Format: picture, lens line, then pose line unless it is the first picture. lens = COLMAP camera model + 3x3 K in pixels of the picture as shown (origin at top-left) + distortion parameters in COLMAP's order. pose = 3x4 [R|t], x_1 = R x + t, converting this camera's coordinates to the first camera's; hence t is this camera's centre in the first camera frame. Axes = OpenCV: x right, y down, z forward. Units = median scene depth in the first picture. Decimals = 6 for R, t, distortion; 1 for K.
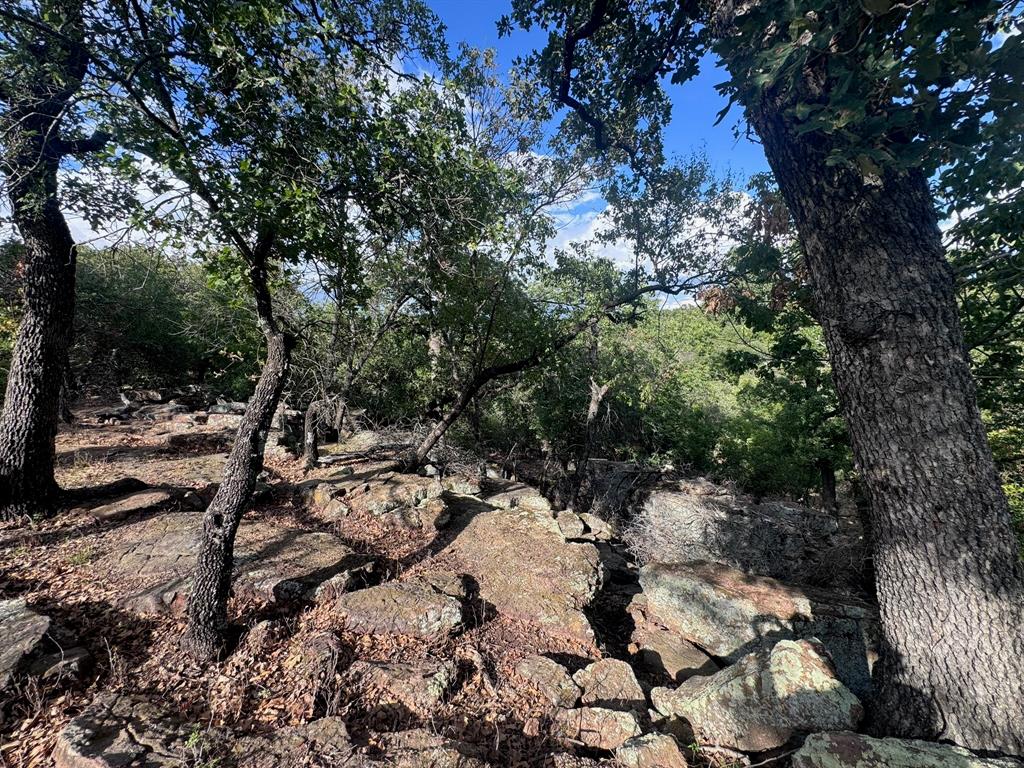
lens RADIAL K [[410.3, 0, 512.4], [0, 410.3, 382.9], [0, 0, 1]] dist [0.004420, -0.000170]
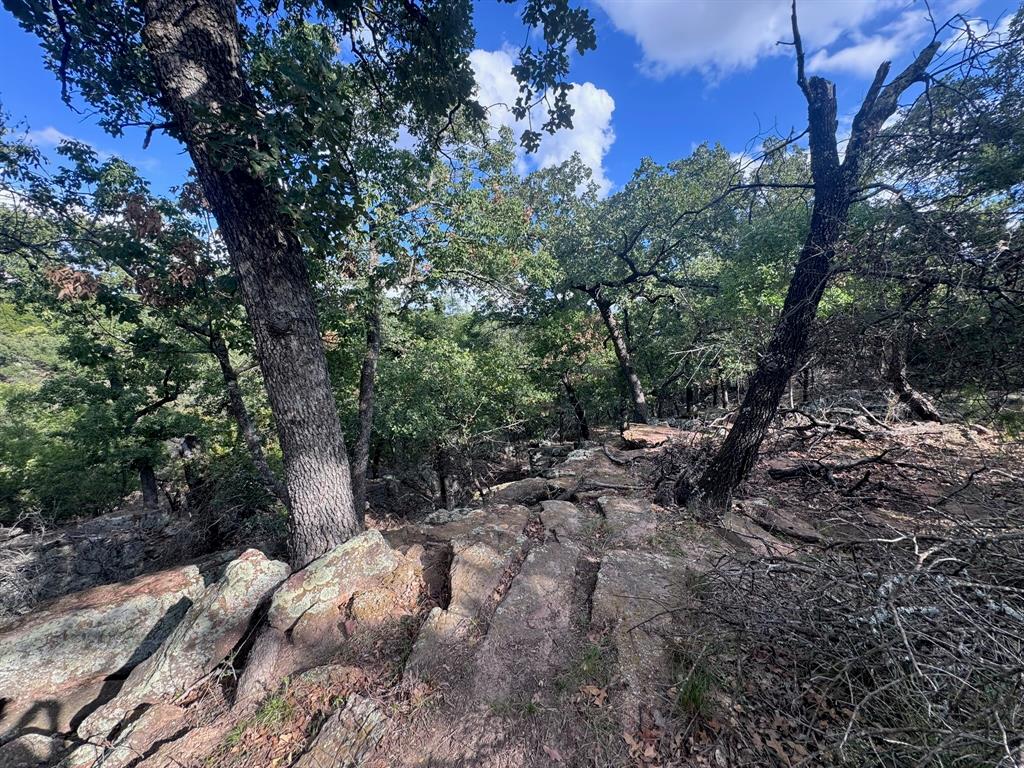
lens RADIAL K [[410.3, 0, 512.0], [0, 410.3, 384.1], [0, 0, 1]] dist [0.004420, -0.000170]
pose [[0.131831, -0.071786, 0.988669, -0.632369], [0.068080, 0.995675, 0.063217, 0.051443], [-0.988932, 0.058975, 0.136148, -0.123411]]
